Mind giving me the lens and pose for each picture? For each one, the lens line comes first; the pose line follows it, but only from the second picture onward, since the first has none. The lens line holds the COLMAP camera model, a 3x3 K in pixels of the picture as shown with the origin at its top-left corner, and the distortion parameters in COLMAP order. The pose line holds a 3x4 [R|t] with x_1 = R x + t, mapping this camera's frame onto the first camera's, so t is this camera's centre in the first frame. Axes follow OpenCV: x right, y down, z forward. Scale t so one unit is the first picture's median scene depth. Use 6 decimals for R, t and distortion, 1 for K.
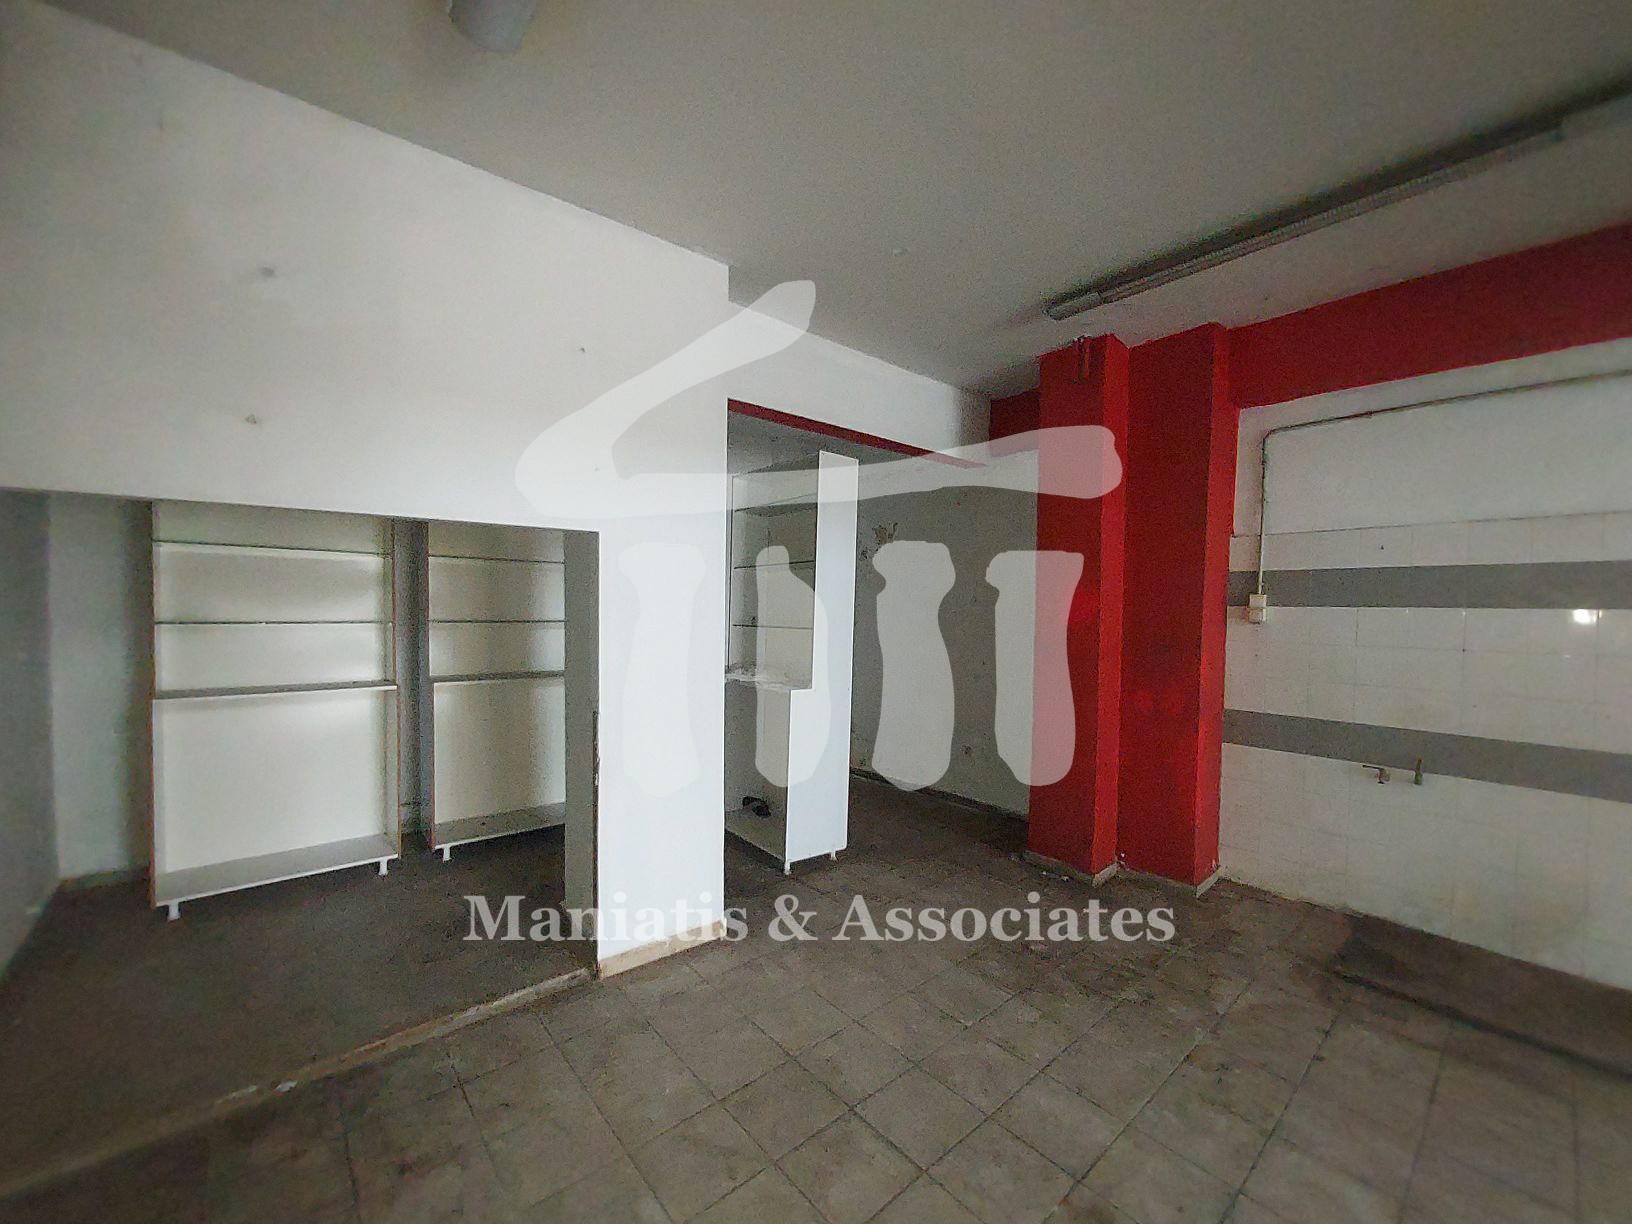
lens RADIAL K [[647.4, 0, 840.3], [0, 647.4, 630.7], [0, 0, 1]] dist [-0.000927, -0.002987]
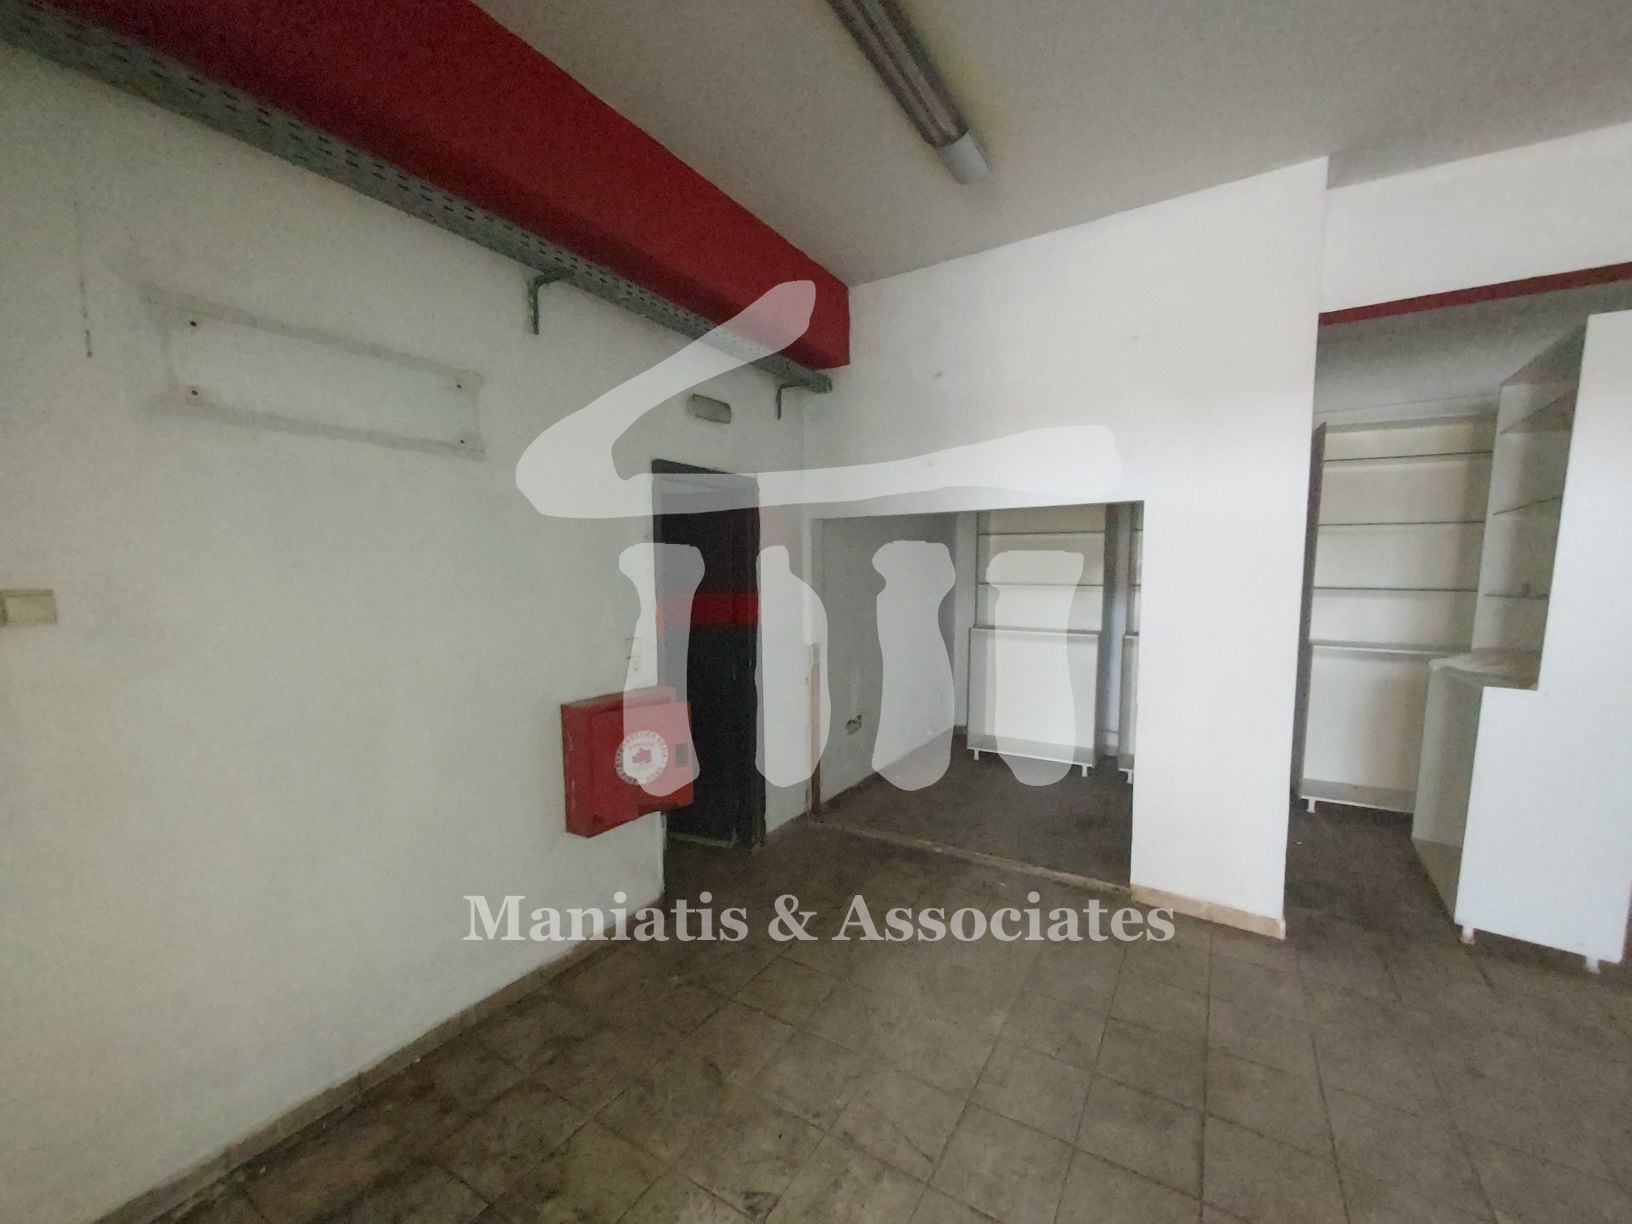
lens RADIAL K [[647.4, 0, 840.3], [0, 647.4, 630.7], [0, 0, 1]] dist [-0.000927, -0.002987]
pose [[0.302076, 0.076987, -0.950170, 0.554933], [-0.034202, 0.996967, 0.069906, 0.008792], [0.952670, 0.011380, 0.303793, 0.182483]]
